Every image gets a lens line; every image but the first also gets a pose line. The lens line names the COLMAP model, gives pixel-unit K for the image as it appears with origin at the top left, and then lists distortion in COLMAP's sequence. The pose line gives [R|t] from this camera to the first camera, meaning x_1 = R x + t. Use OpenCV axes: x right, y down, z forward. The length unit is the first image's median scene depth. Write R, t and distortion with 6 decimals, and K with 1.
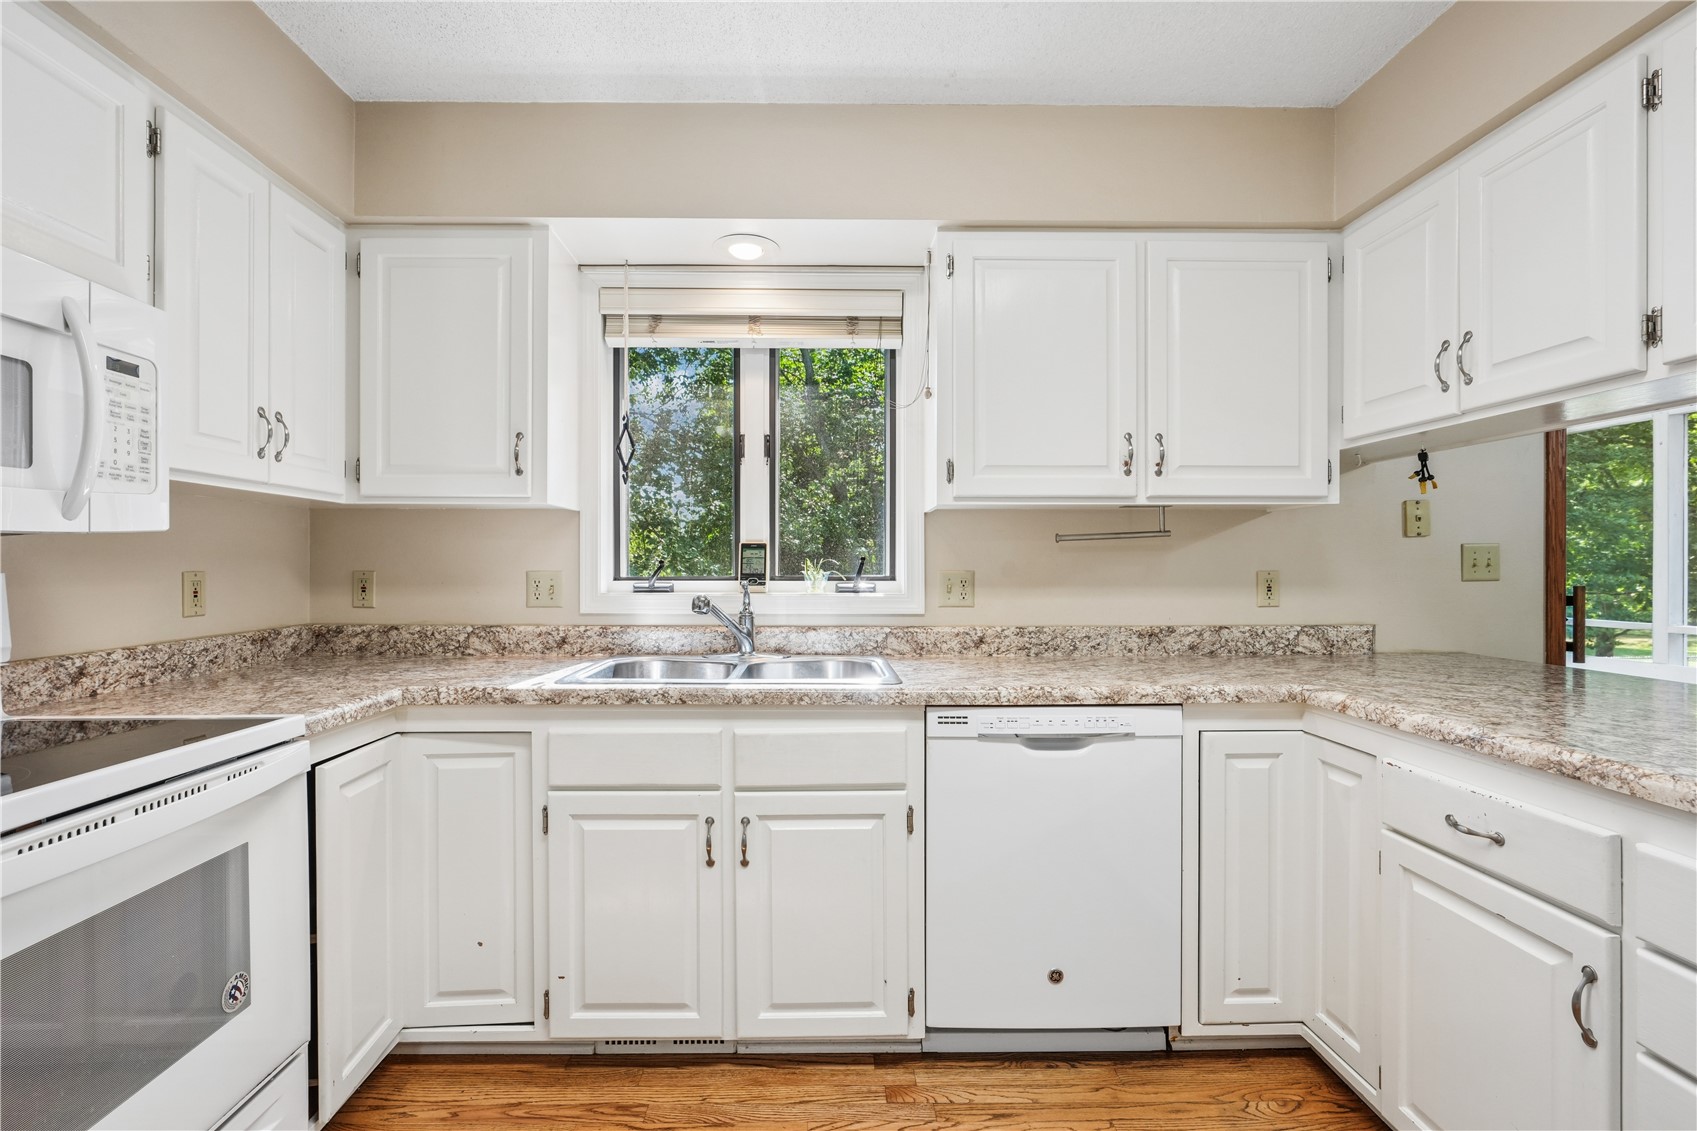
lens RADIAL K [[772.4, 0, 841.8], [0, 772.4, 565.2], [0, 0, 1]] dist [0.005354, 0.000287]
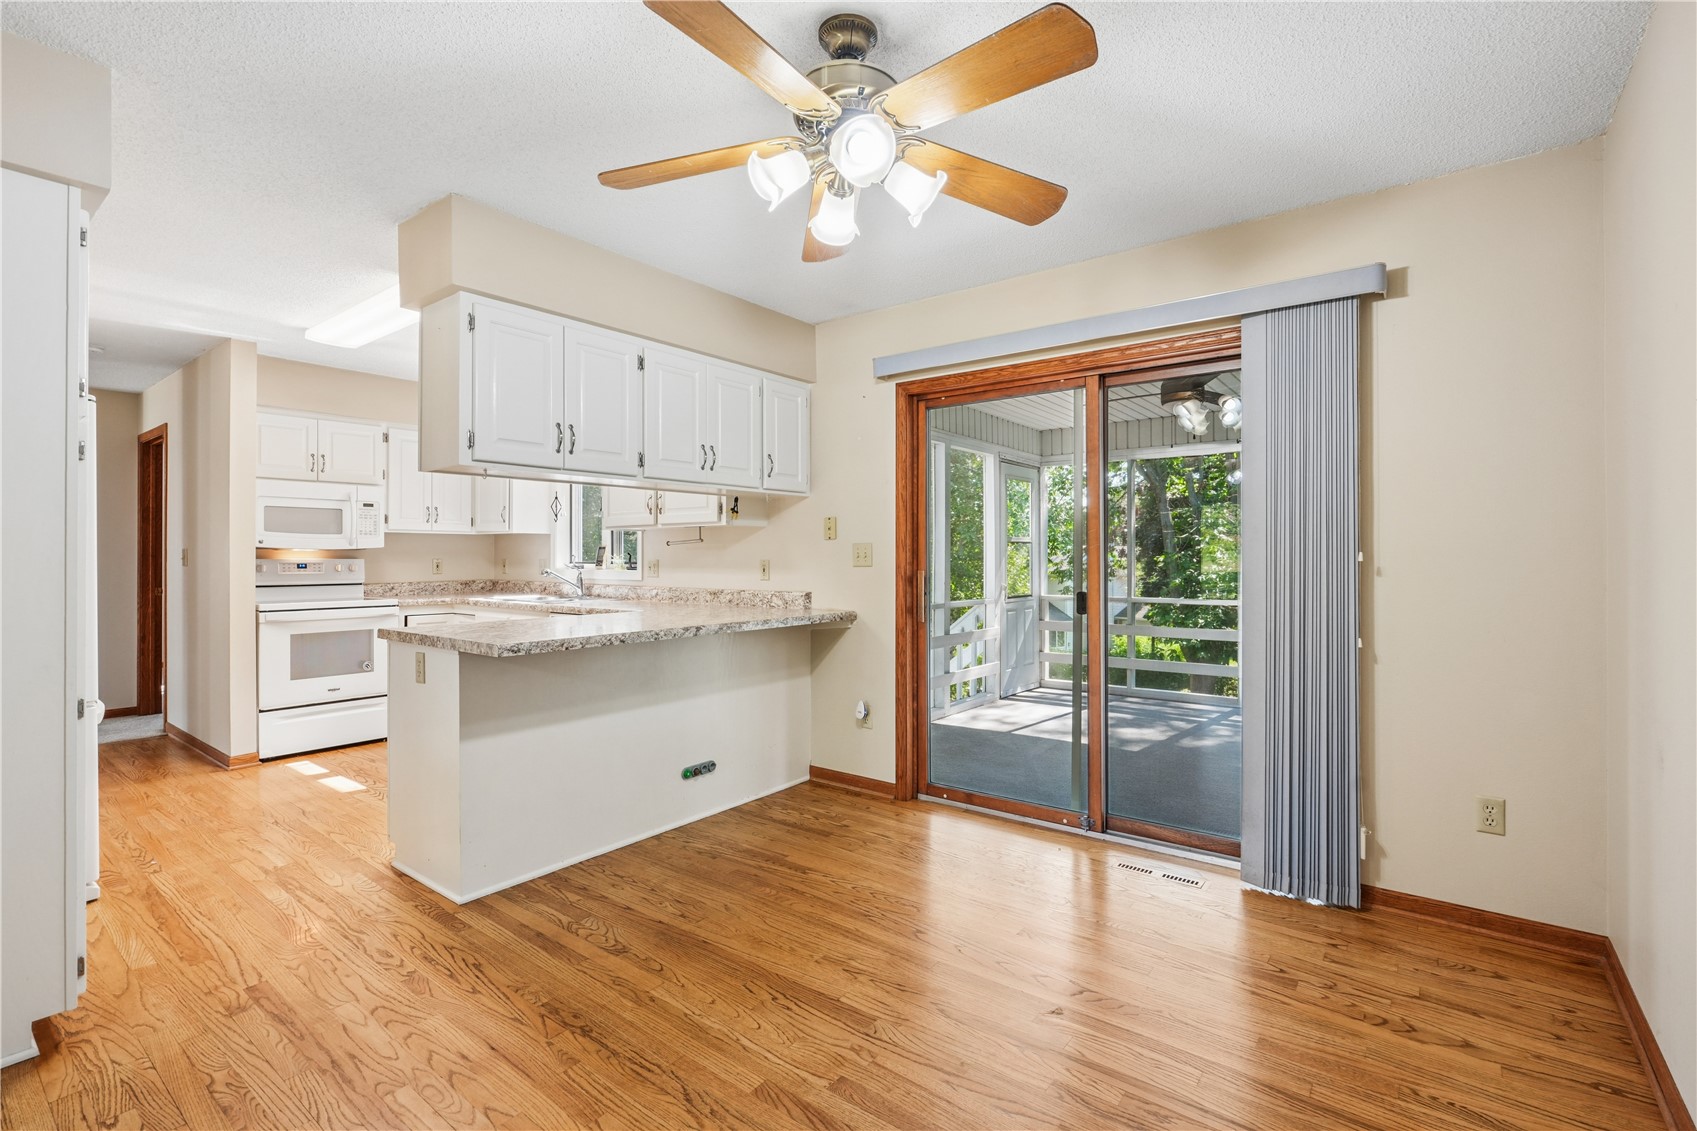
lens RADIAL K [[772.4, 0, 853.5], [0, 772.4, 564.1], [0, 0, 1]] dist [0.005354, 0.000287]
pose [[0.783382, 0.005237, -0.621518, 1.859520], [-0.001159, 0.999975, 0.006964, 0.003668], [0.621539, -0.004735, 0.783369, -0.278381]]
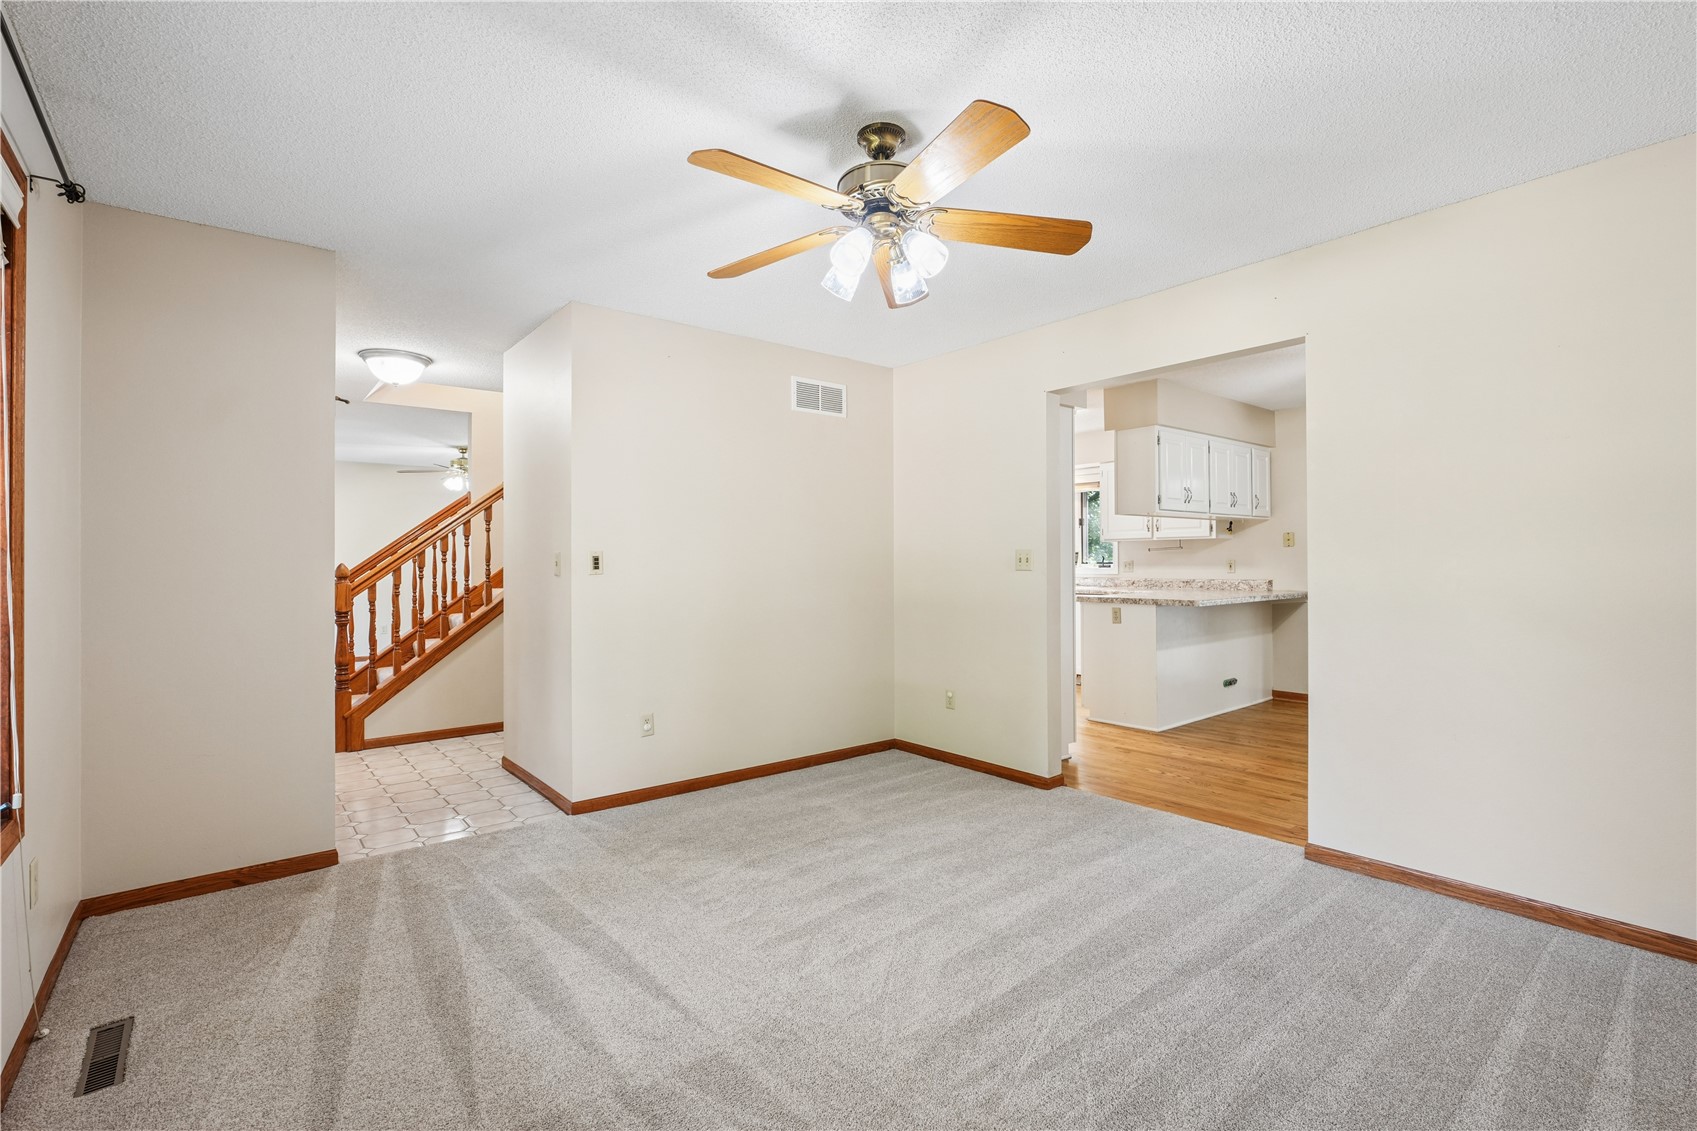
lens RADIAL K [[772.4, 0, 848.2], [0, 772.4, 560.8], [0, 0, 1]] dist [0.005354, 0.000287]
pose [[0.624700, -0.005798, -0.780843, 1.907762], [0.004049, 0.999983, -0.004186, 0.016237], [0.780854, -0.000546, 0.624713, -1.863315]]
